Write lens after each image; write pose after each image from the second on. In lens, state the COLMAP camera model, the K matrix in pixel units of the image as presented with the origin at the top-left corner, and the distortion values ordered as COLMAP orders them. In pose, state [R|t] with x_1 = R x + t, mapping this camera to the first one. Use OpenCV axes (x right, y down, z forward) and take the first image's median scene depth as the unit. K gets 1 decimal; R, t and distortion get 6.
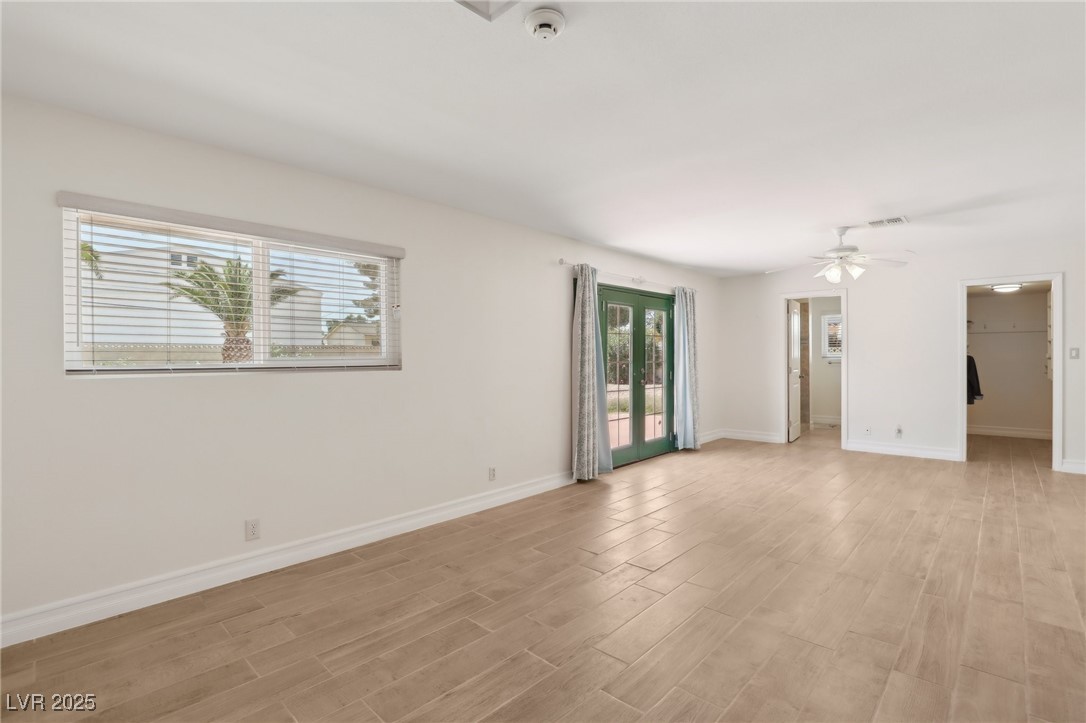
lens RADIAL K [[505.7, 0, 543.0], [0, 505.7, 361.5], [0, 0, 1]] dist [-0.030848, 0.000841]
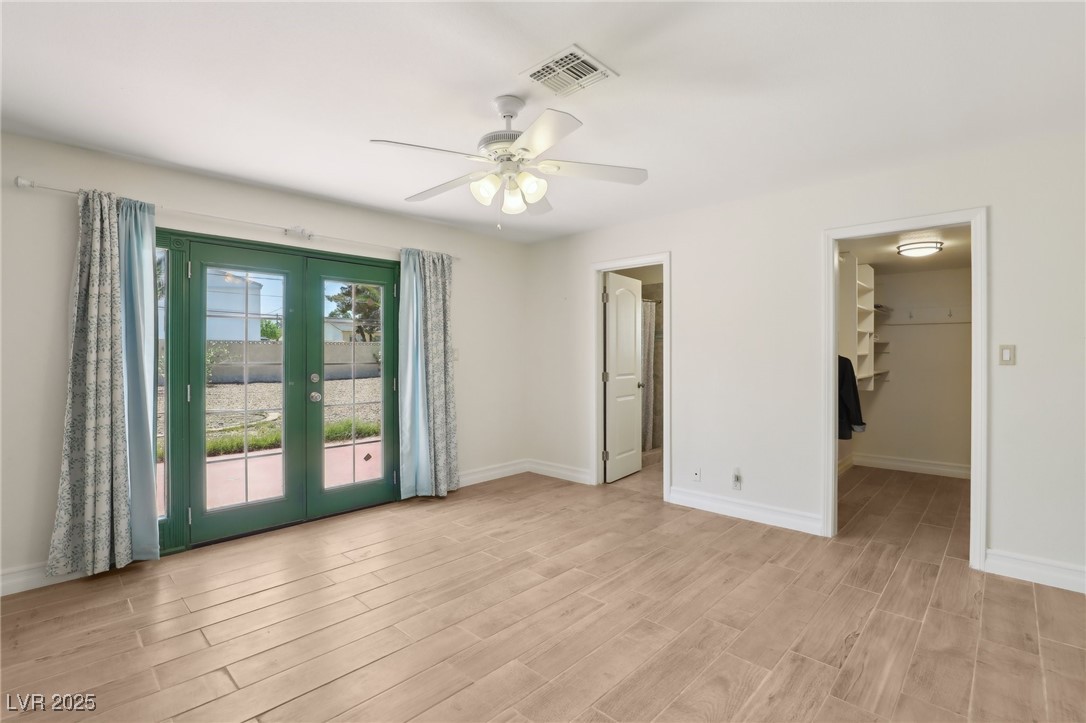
lens RADIAL K [[500.2, 0, 549.4], [0, 500.2, 354.7], [0, 0, 1]] dist [-0.037201, 0.007869]
pose [[0.999923, 0.007331, -0.009992, 0.503554], [-0.007417, 0.999935, -0.008644, -0.007457], [0.009928, 0.008717, 0.999913, 0.390445]]
